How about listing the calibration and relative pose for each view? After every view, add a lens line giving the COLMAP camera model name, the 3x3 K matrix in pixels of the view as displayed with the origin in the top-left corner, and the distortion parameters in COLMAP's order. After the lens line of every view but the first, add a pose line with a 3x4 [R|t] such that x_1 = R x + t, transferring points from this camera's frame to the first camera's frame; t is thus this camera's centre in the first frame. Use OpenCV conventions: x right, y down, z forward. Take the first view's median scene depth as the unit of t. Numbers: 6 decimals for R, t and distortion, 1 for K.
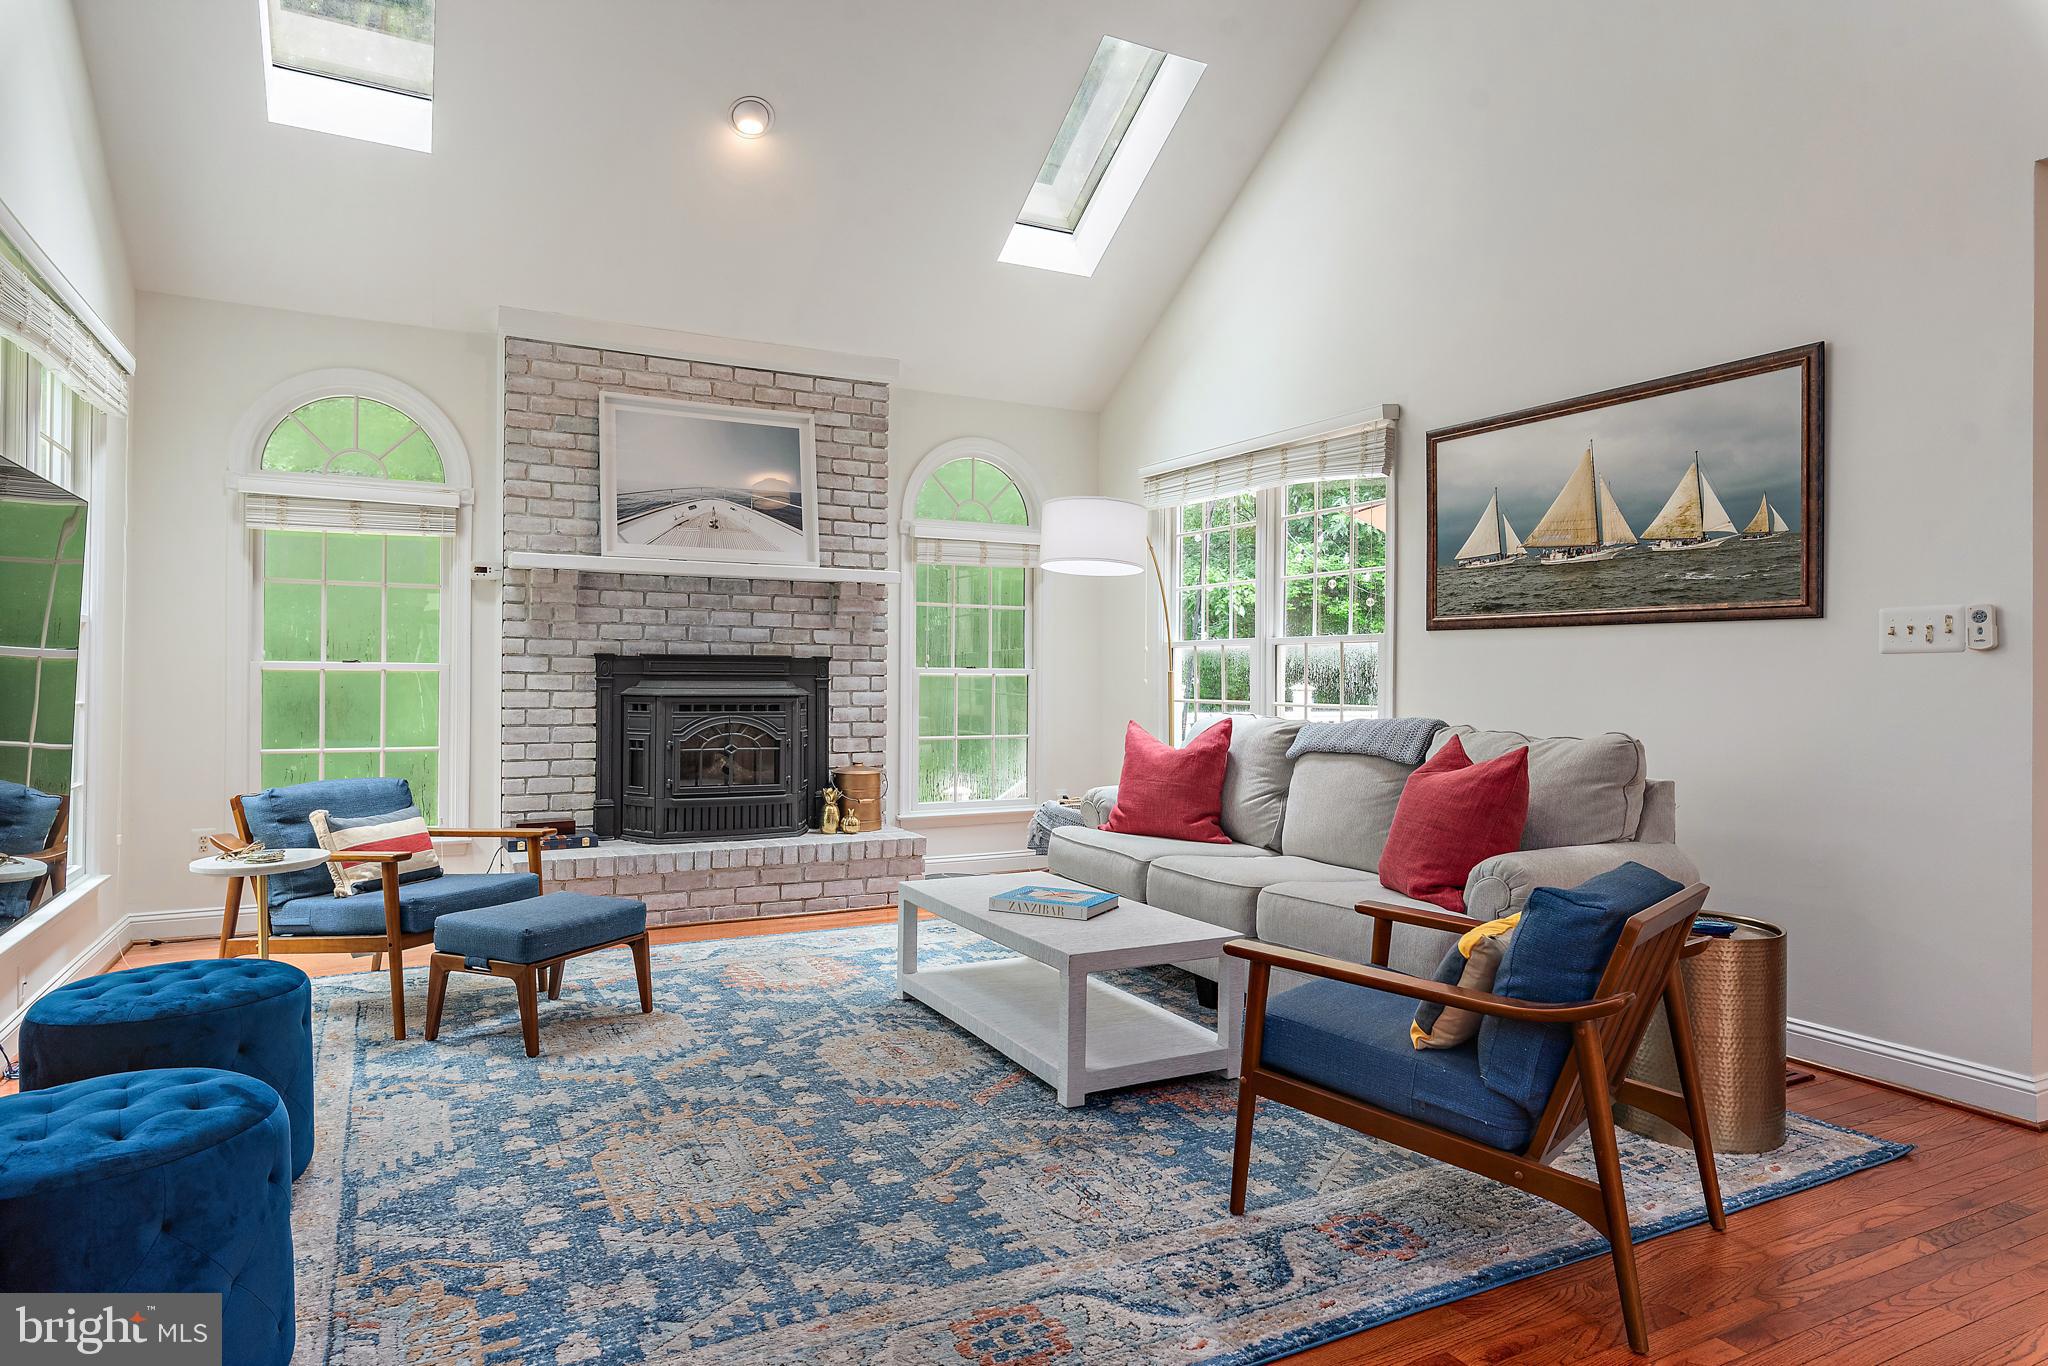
lens RADIAL K [[1192.4, 0, 1026.5], [0, 1192.4, 672.4], [0, 0, 1]] dist [0.002092, 0.000358]
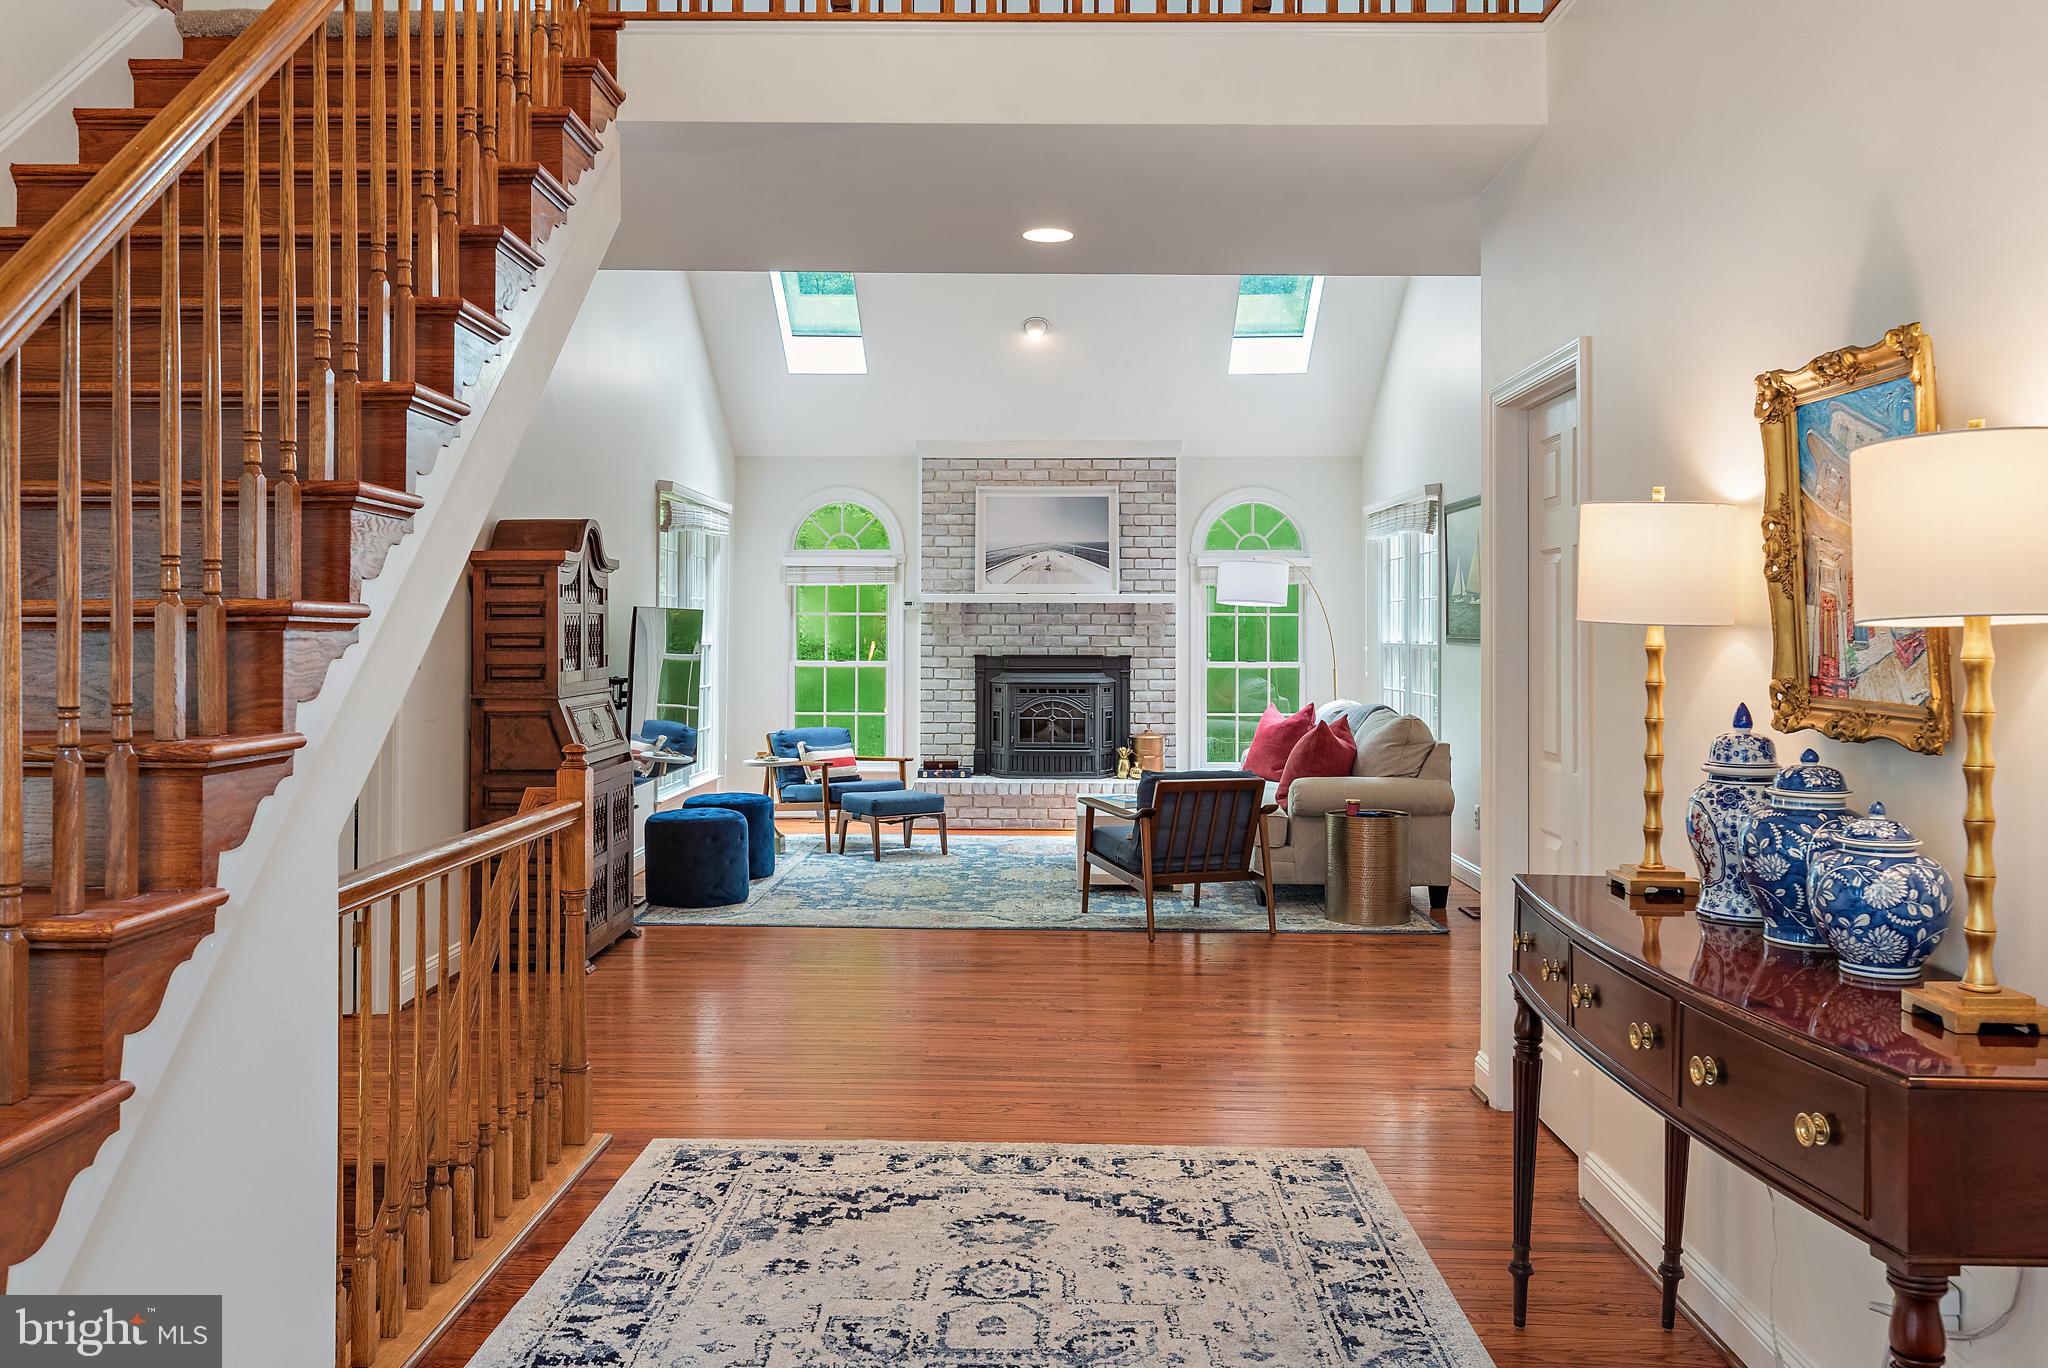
lens RADIAL K [[1621.9, 0, 1027.7], [0, 1621.9, 618.0], [0, 0, 1]] dist [0.003027, 0.003212]
pose [[0.877374, -0.009357, -0.479717, 0.904229], [0.004936, 0.999933, -0.010477, -0.052811], [0.479782, 0.006825, 0.877361, -1.040202]]
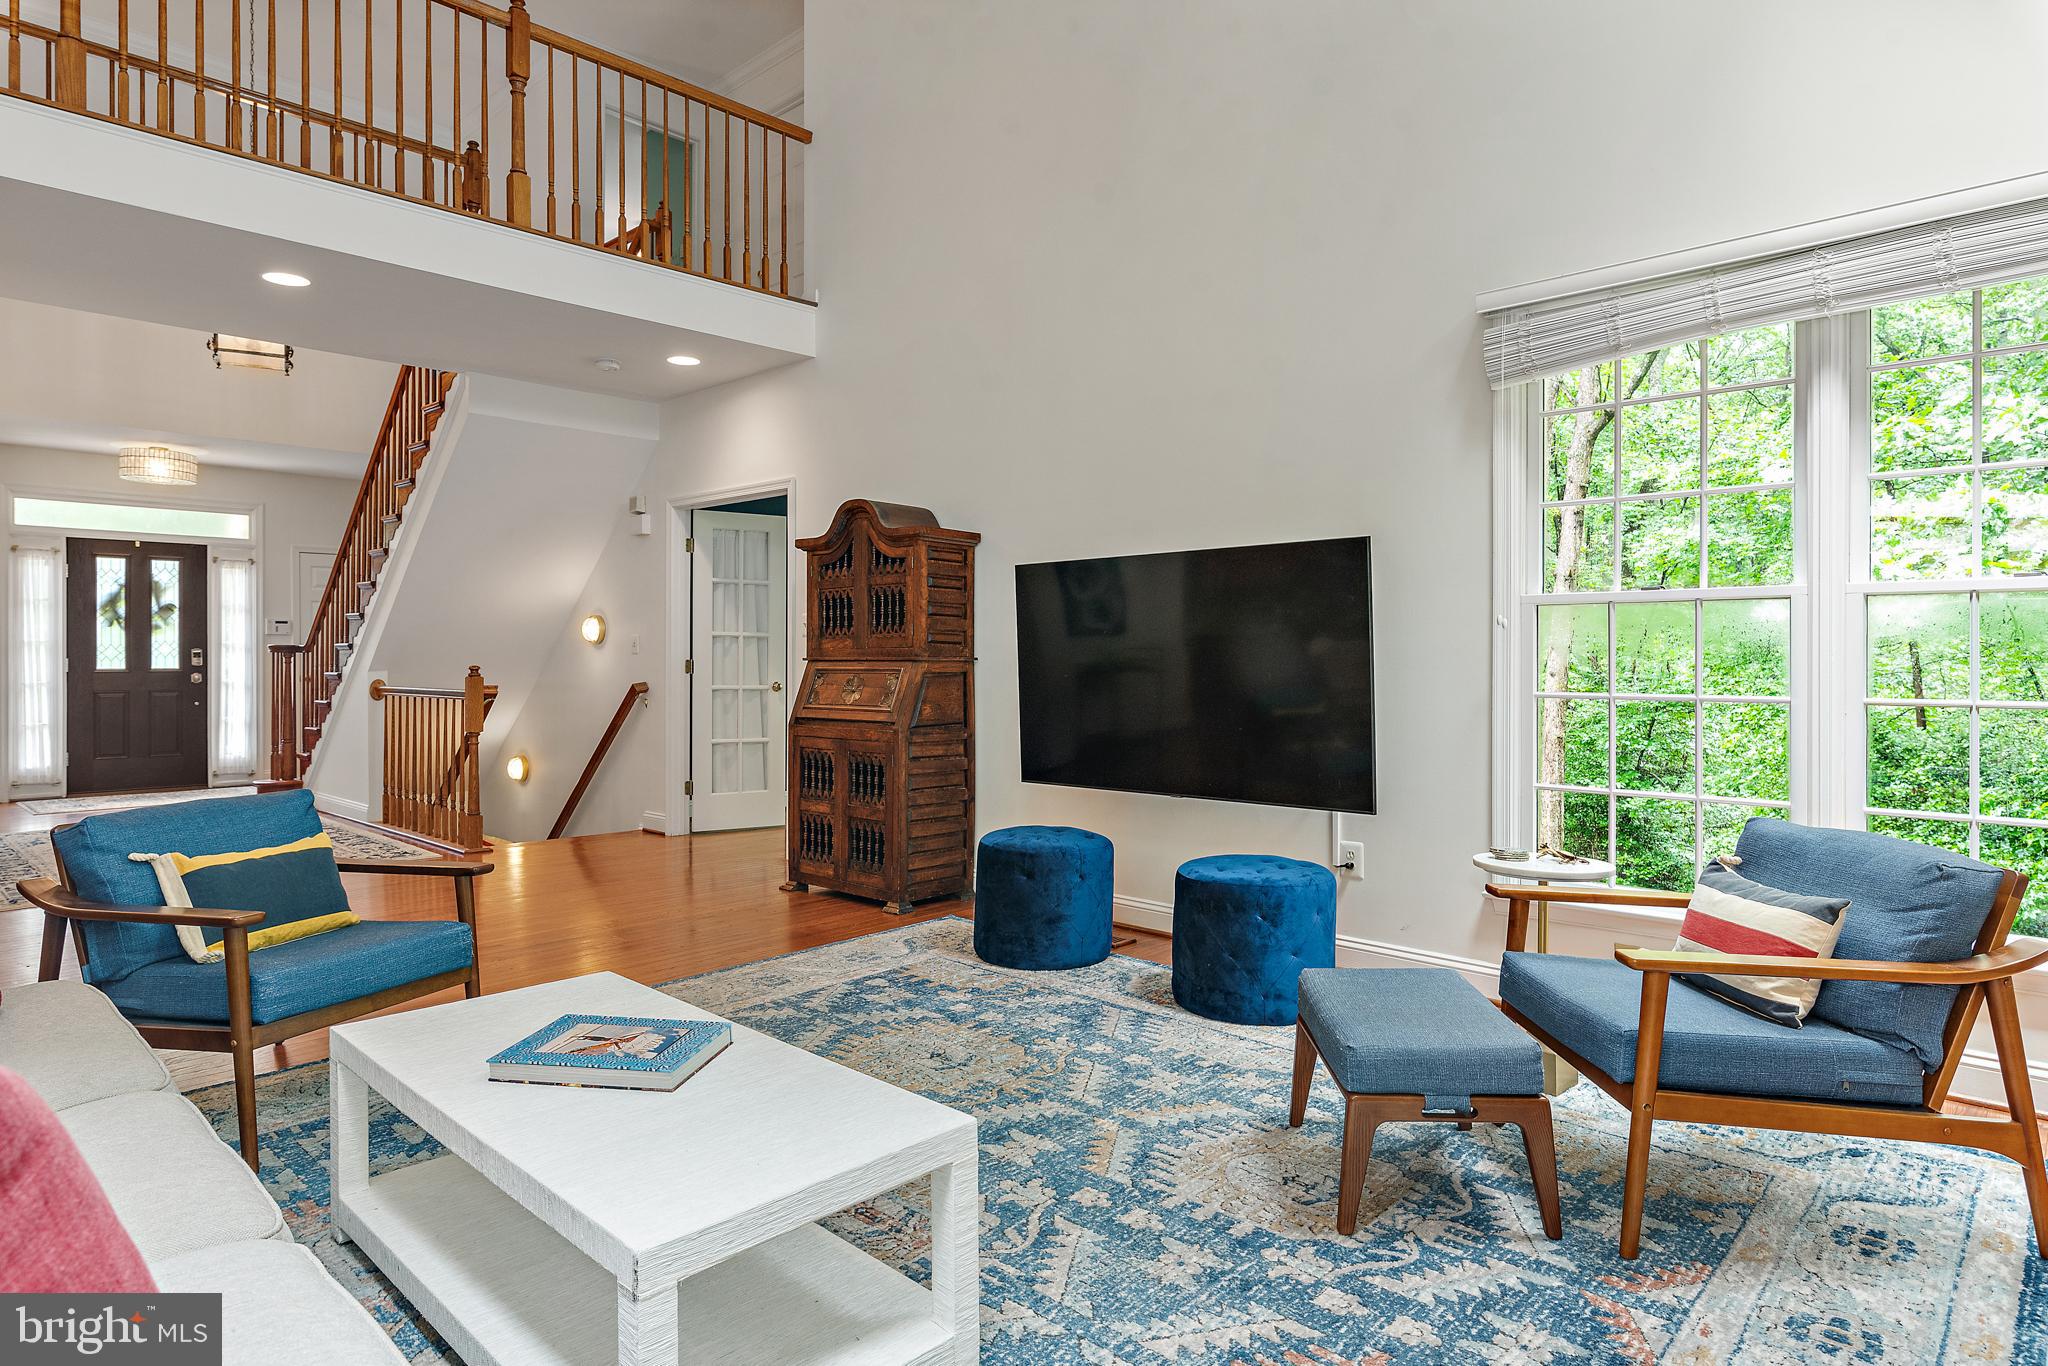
lens RADIAL K [[1160.5, 0, 1028.5], [0, 1160.5, 664.1], [0, 0, 1]] dist [0.001773, -0.001554]
pose [[-0.946252, -0.007434, -0.323344, 0.014974], [-0.007158, 0.999972, -0.002044, 0.006535], [0.323351, 0.000380, -0.946279, 1.319273]]
